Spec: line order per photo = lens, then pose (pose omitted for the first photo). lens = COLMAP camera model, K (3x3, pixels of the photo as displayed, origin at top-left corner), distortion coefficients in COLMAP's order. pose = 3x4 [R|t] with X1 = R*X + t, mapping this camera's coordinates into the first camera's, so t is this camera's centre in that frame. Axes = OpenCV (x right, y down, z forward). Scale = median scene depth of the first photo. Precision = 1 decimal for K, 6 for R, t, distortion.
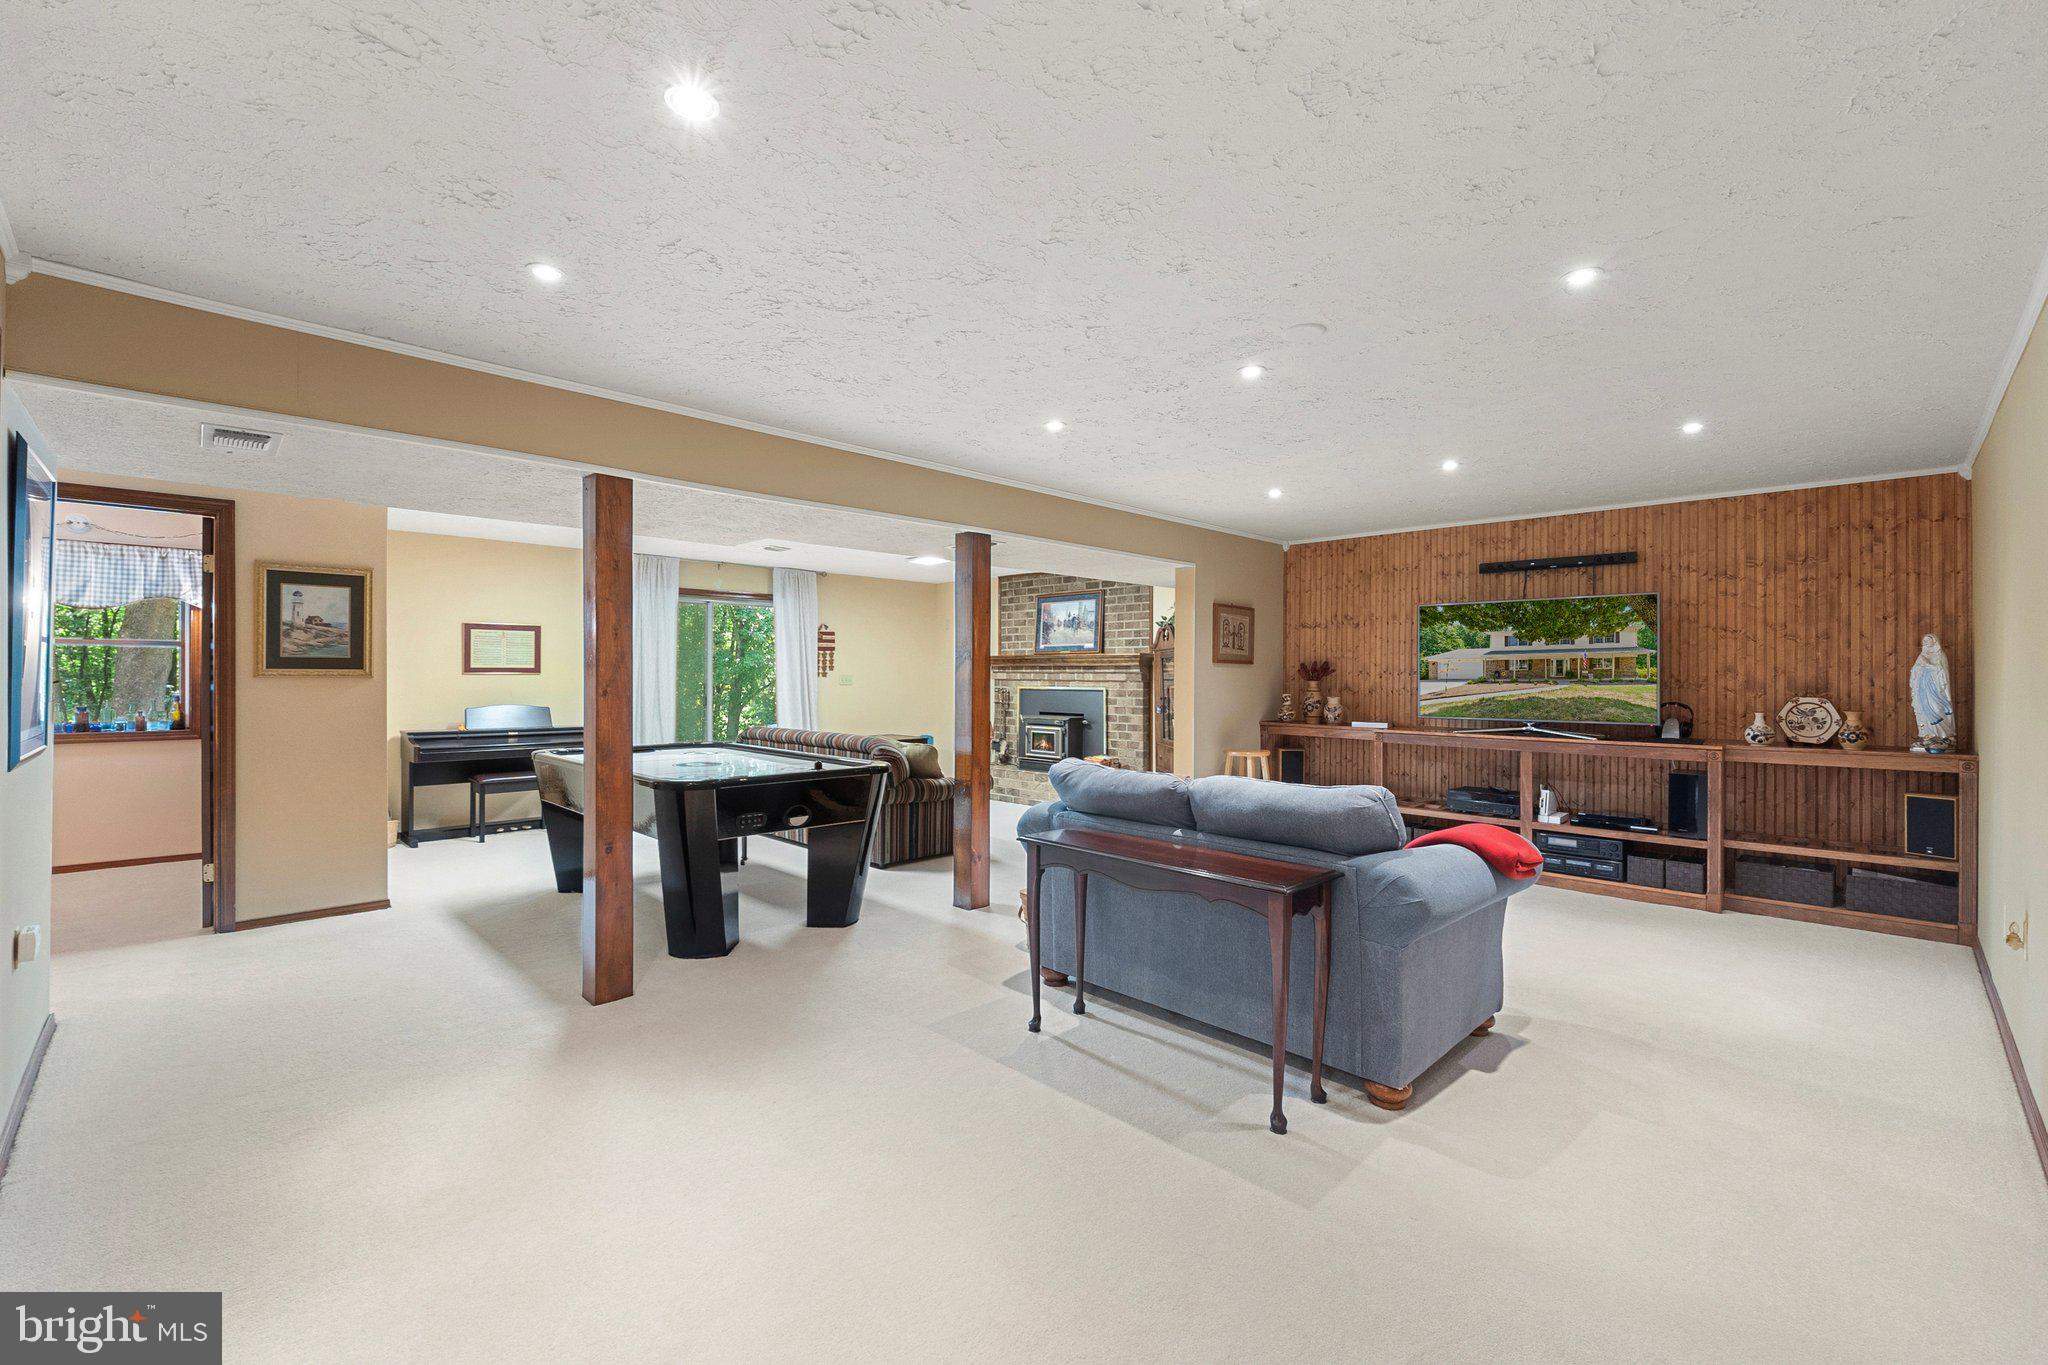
lens RADIAL K [[880.0, 0, 1035.2], [0, 880.0, 702.5], [0, 0, 1]] dist [-0.003855, -0.001039]
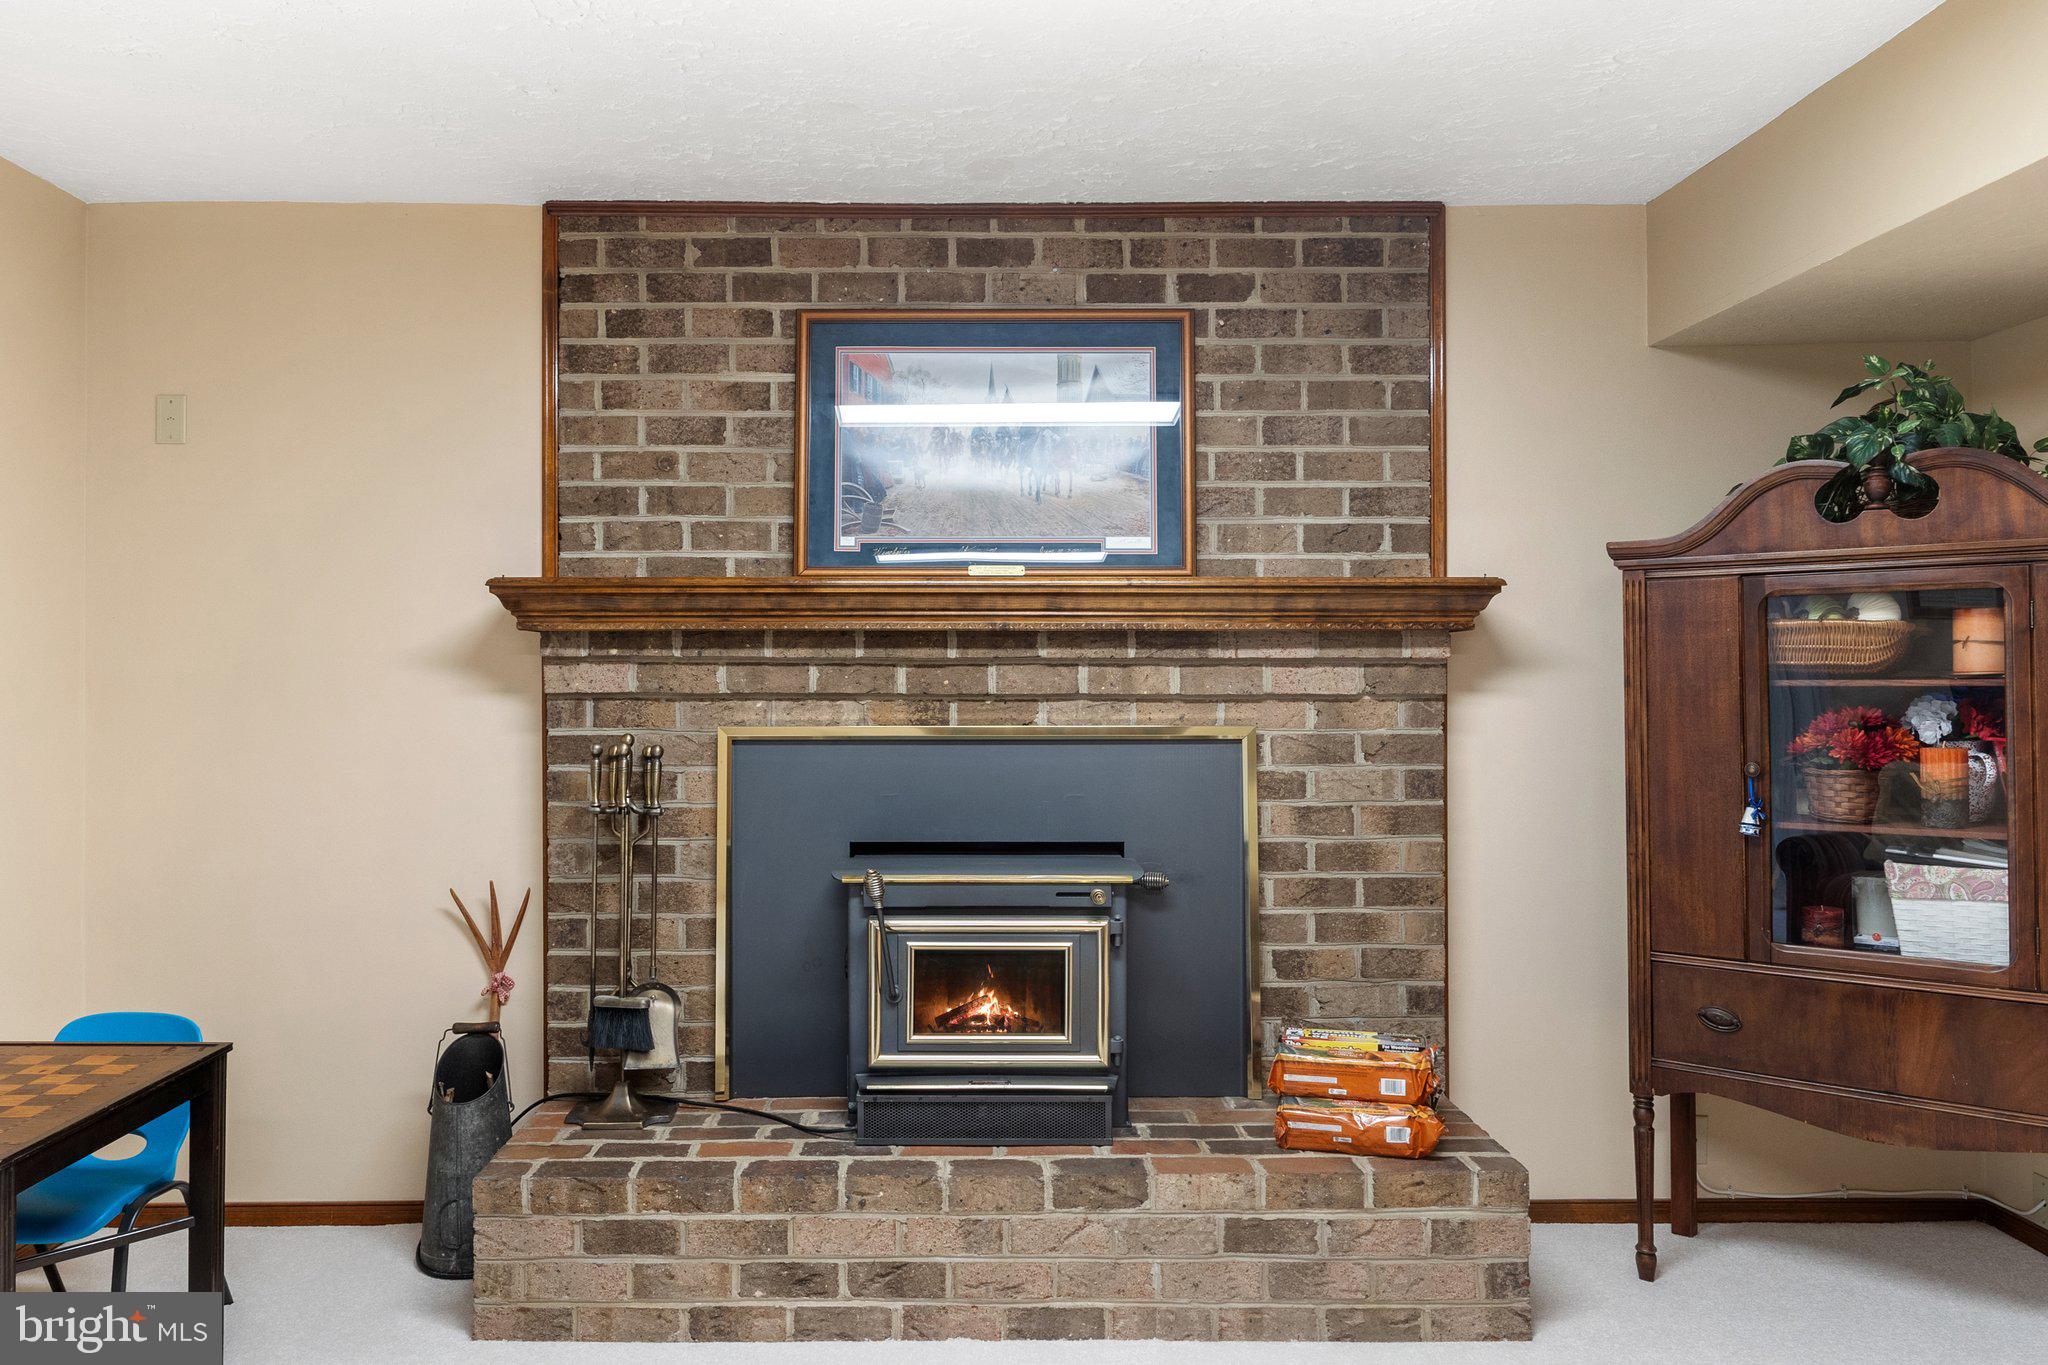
lens RADIAL K [[1493.7, 0, 975.6], [0, 1493.7, 674.9], [0, 0, 1]] dist [-0.002098, 0.003360]
pose [[0.714674, -0.011787, 0.699358, -0.247449], [0.027092, 0.999574, -0.010839, -0.028051], [-0.698933, 0.026693, 0.714689, 0.769389]]
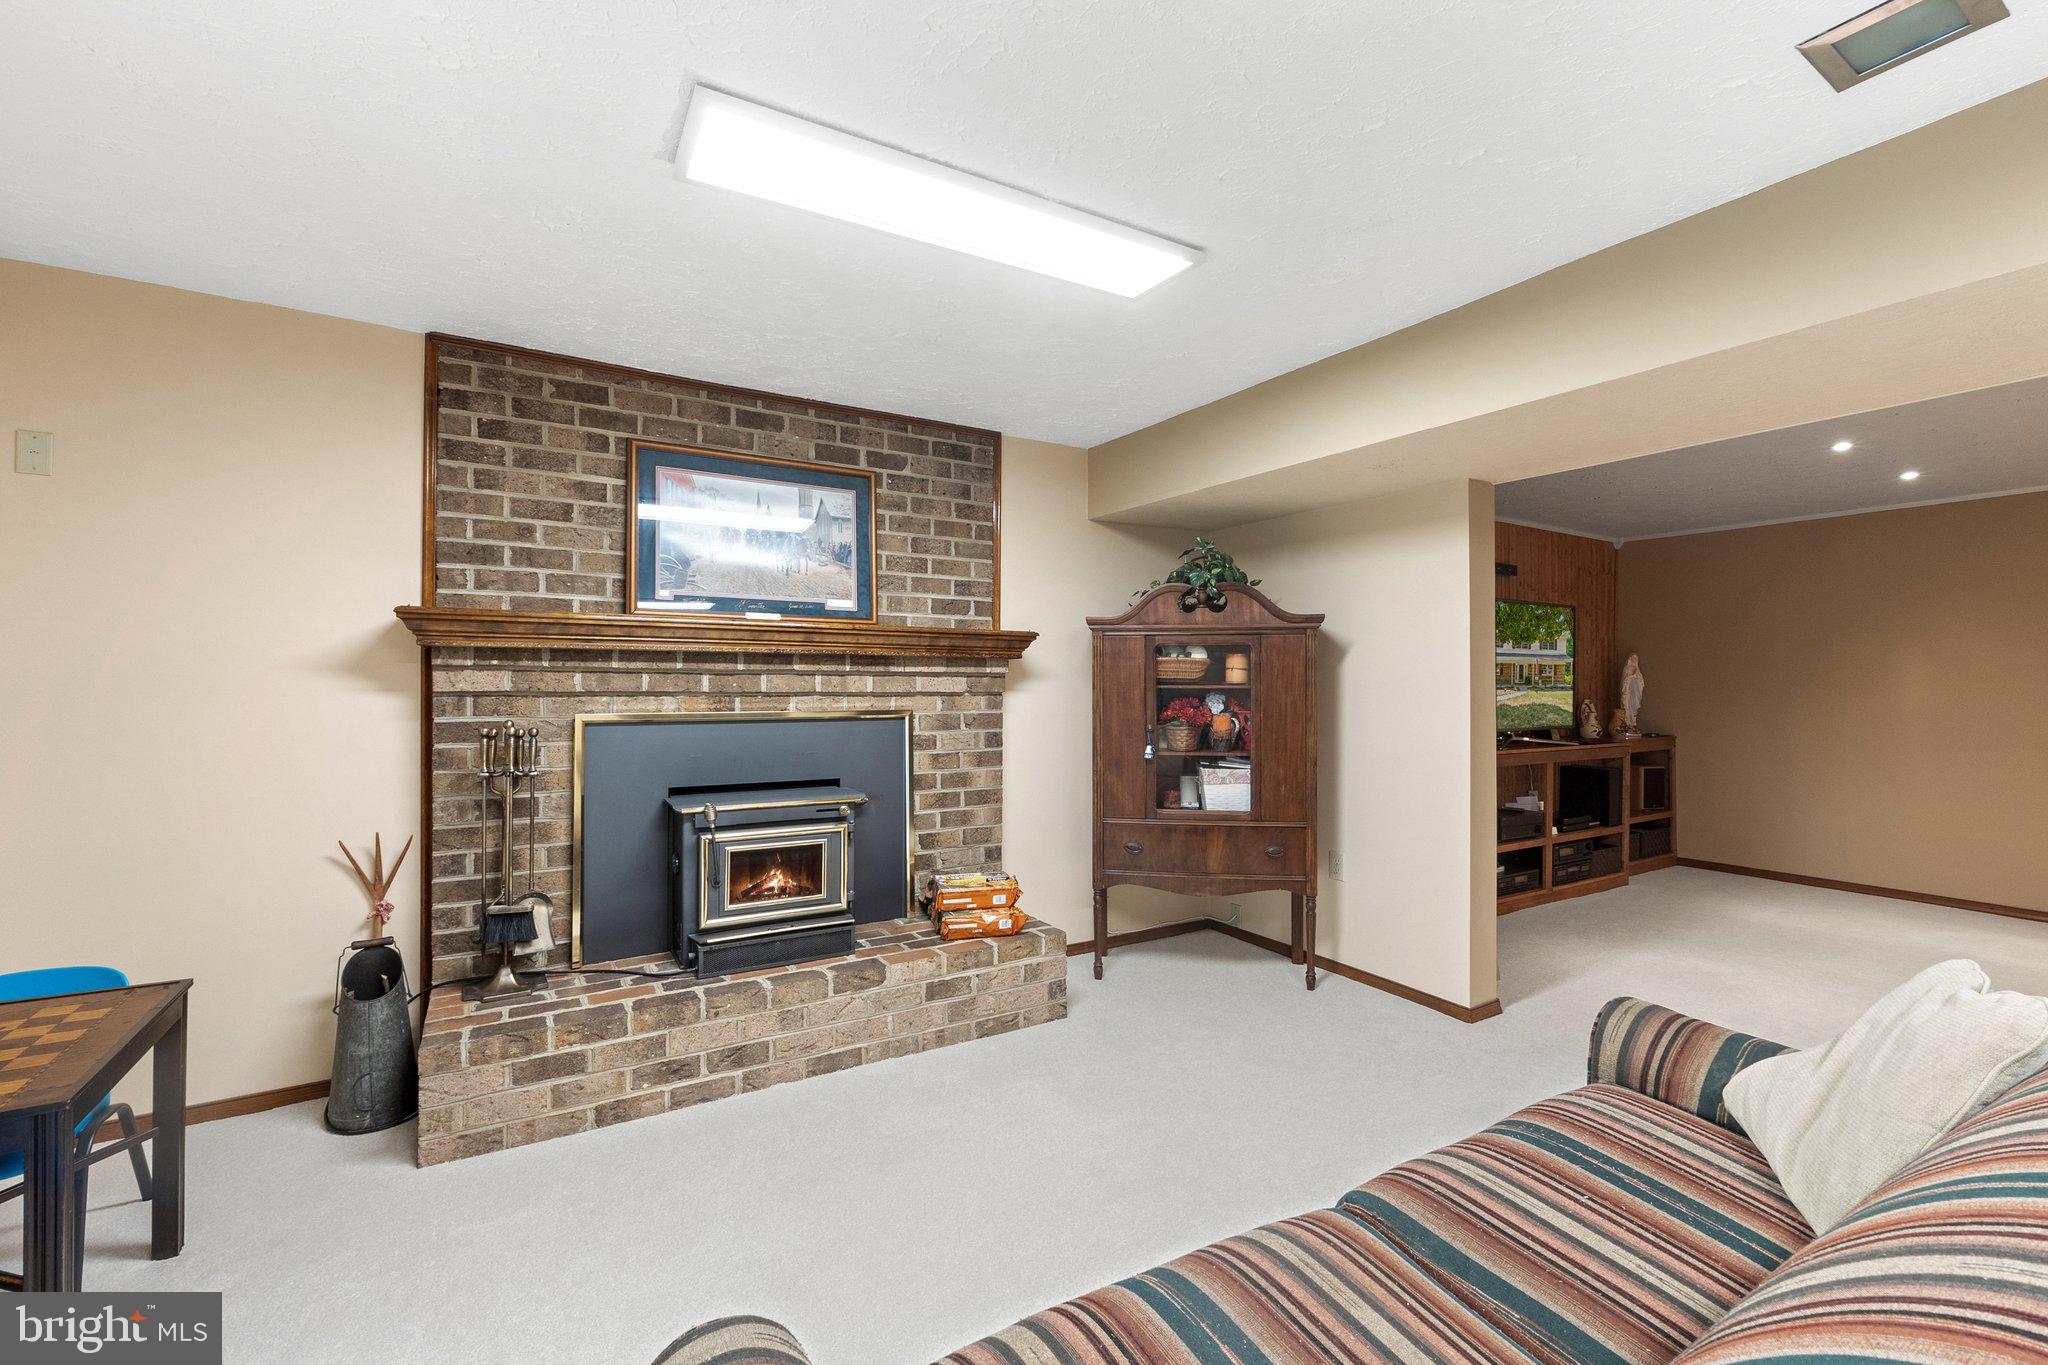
lens RADIAL K [[880.0, 0, 1039.1], [0, 880.0, 679.6], [0, 0, 1]] dist [-0.003855, -0.001039]
pose [[0.239810, -0.009789, 0.970771, -0.308110], [0.021164, 0.999764, 0.004853, -0.031820], [-0.970589, 0.019381, 0.239961, 0.841482]]
